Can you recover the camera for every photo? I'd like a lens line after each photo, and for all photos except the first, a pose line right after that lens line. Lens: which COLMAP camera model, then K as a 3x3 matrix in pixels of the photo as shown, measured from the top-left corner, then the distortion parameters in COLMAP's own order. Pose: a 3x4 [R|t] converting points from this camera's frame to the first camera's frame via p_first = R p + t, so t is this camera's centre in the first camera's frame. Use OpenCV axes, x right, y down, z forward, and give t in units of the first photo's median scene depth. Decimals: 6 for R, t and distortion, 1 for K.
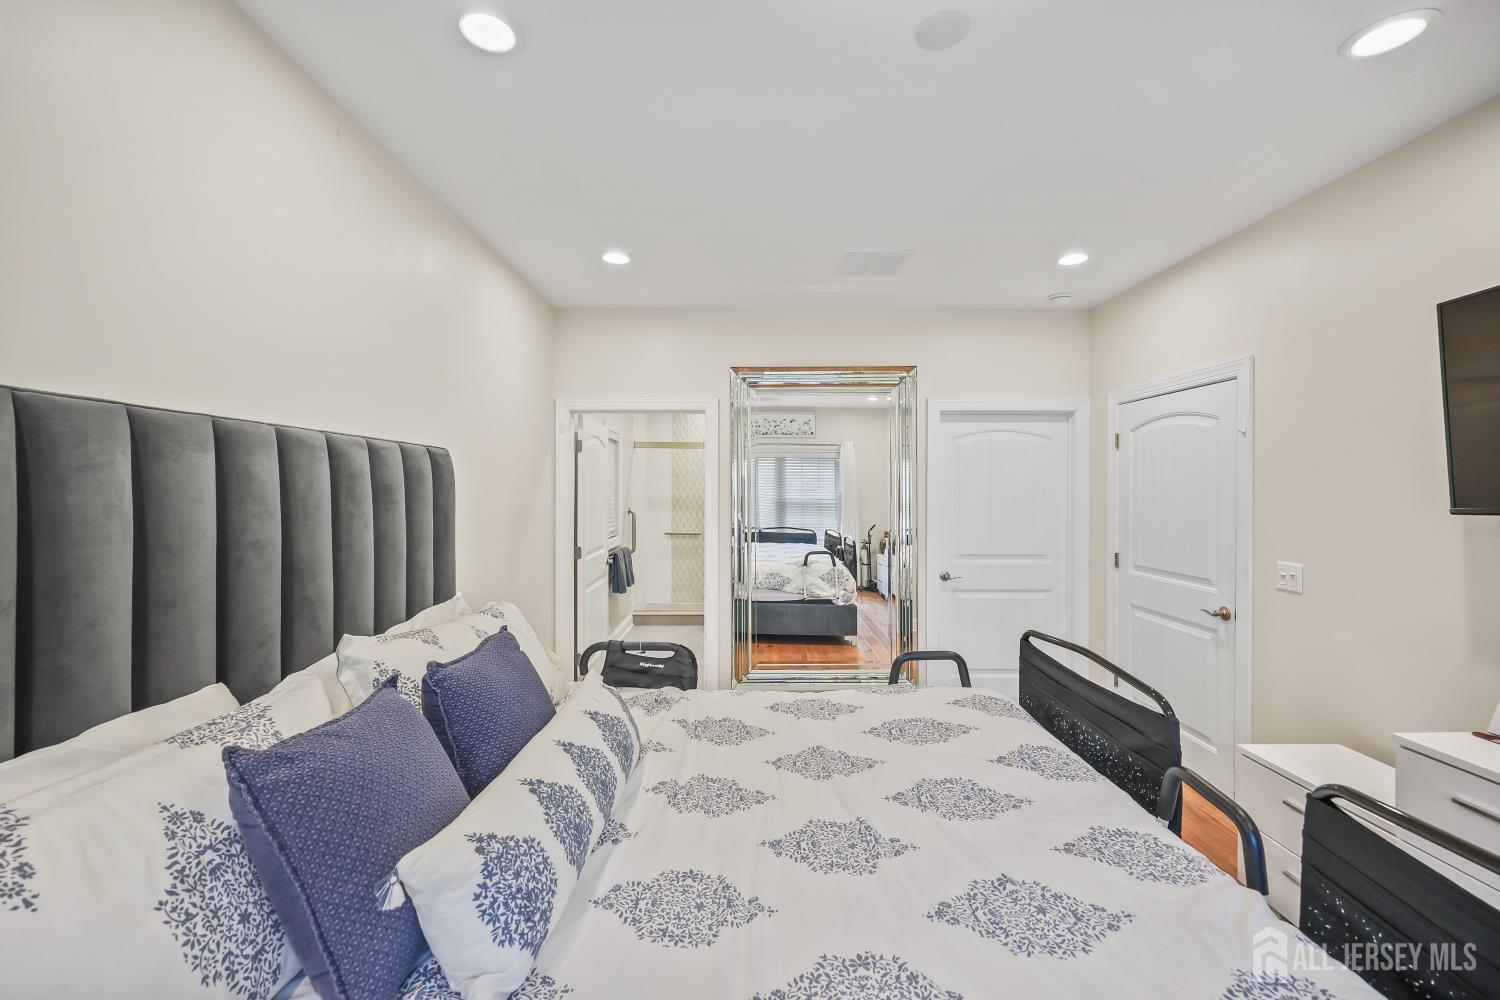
lens RADIAL K [[606.3, 0, 752.8], [0, 606.3, 496.1], [0, 0, 1]] dist [-0.002985, -0.000172]
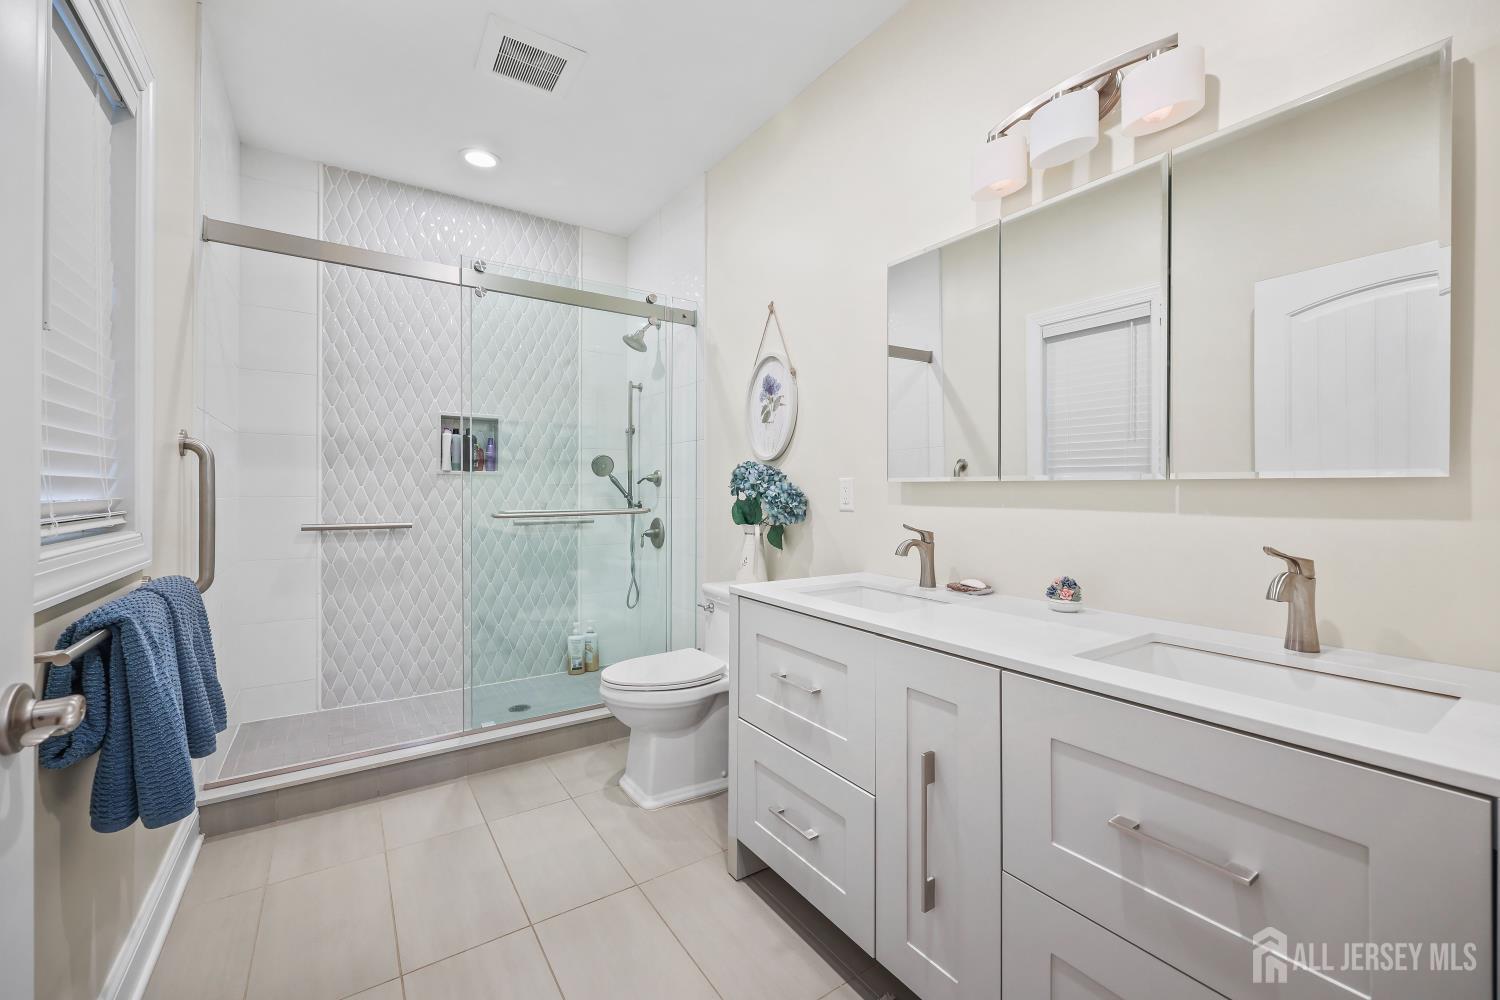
lens RADIAL K [[606.3, 0, 742.0], [0, 606.3, 494.7], [0, 0, 1]] dist [-0.002985, -0.000172]
pose [[0.839099, 0.001421, 0.543978, -0.138718], [0.001968, 0.999982, -0.005648, 0.050230], [-0.543976, 0.005810, 0.839081, 0.620328]]
